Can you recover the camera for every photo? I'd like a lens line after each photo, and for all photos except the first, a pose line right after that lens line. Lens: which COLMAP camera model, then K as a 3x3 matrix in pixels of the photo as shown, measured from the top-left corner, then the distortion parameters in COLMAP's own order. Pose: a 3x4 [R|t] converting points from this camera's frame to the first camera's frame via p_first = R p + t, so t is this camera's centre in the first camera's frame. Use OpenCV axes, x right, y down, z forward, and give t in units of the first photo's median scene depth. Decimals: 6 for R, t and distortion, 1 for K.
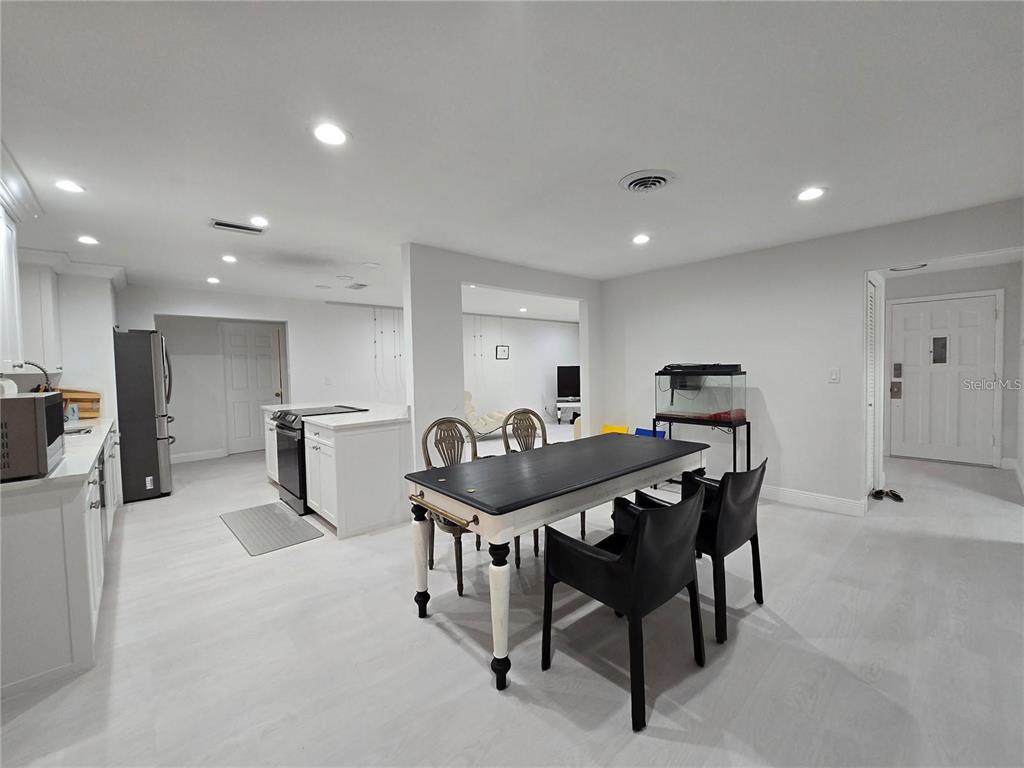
lens RADIAL K [[431.9, 0, 507.3], [0, 431.9, 385.7], [0, 0, 1]] dist [-0.000408, 0.000019]
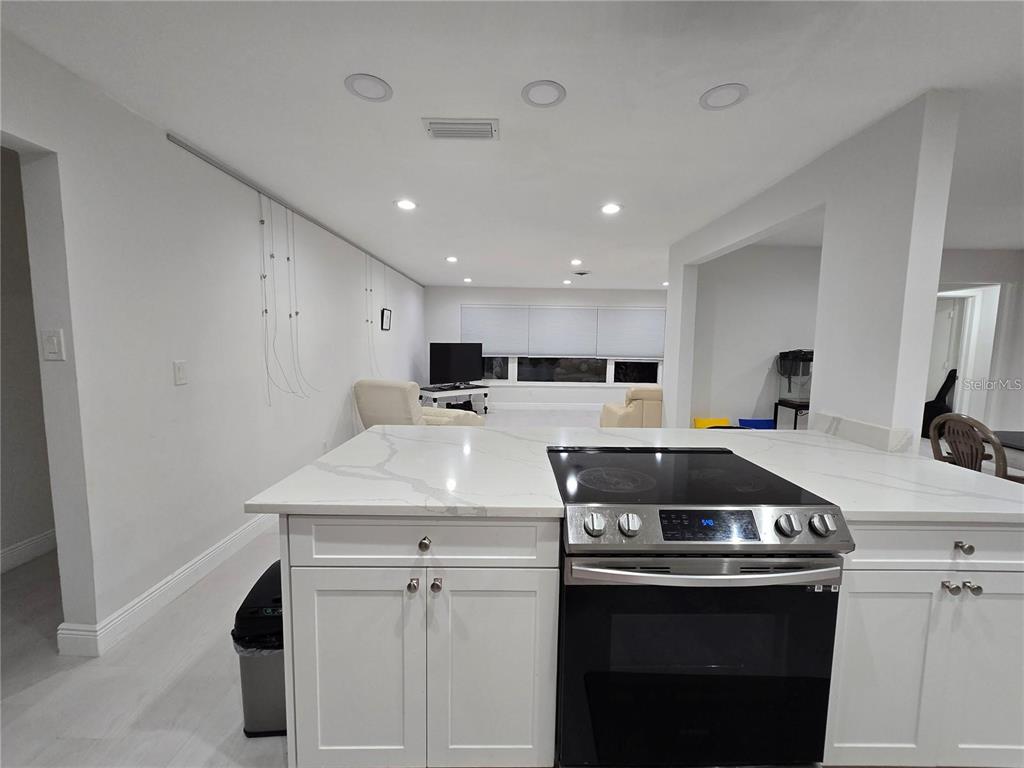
lens RADIAL K [[419.4, 0, 519.0], [0, 419.4, 381.2], [0, 0, 1]] dist [-0.003025, 0.000049]
pose [[0.637998, -0.041438, 0.768922, -0.796146], [0.002395, 0.998653, 0.051831, -0.033036], [-0.770034, -0.031227, 0.637238, 0.926409]]
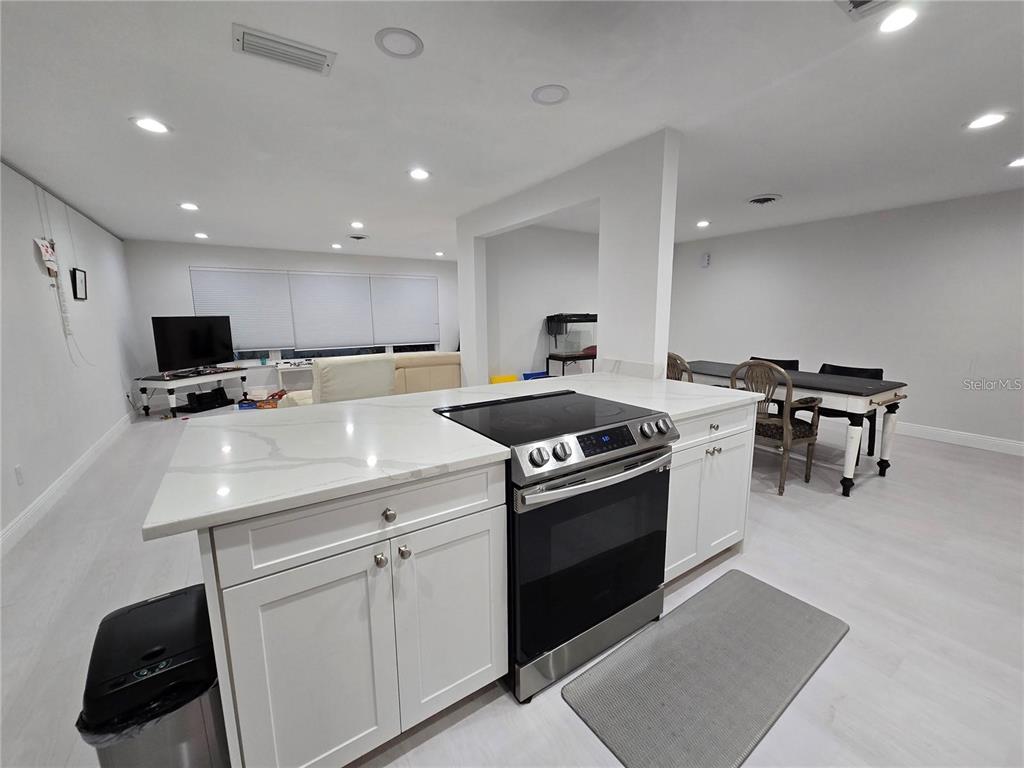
lens RADIAL K [[419.4, 0, 519.0], [0, 419.4, 381.2], [0, 0, 1]] dist [-0.003025, 0.000049]
pose [[0.113308, -0.138315, 0.983885, -0.869805], [0.044603, 0.989972, 0.134034, -0.028029], [-0.992558, 0.028697, 0.118341, 1.032170]]
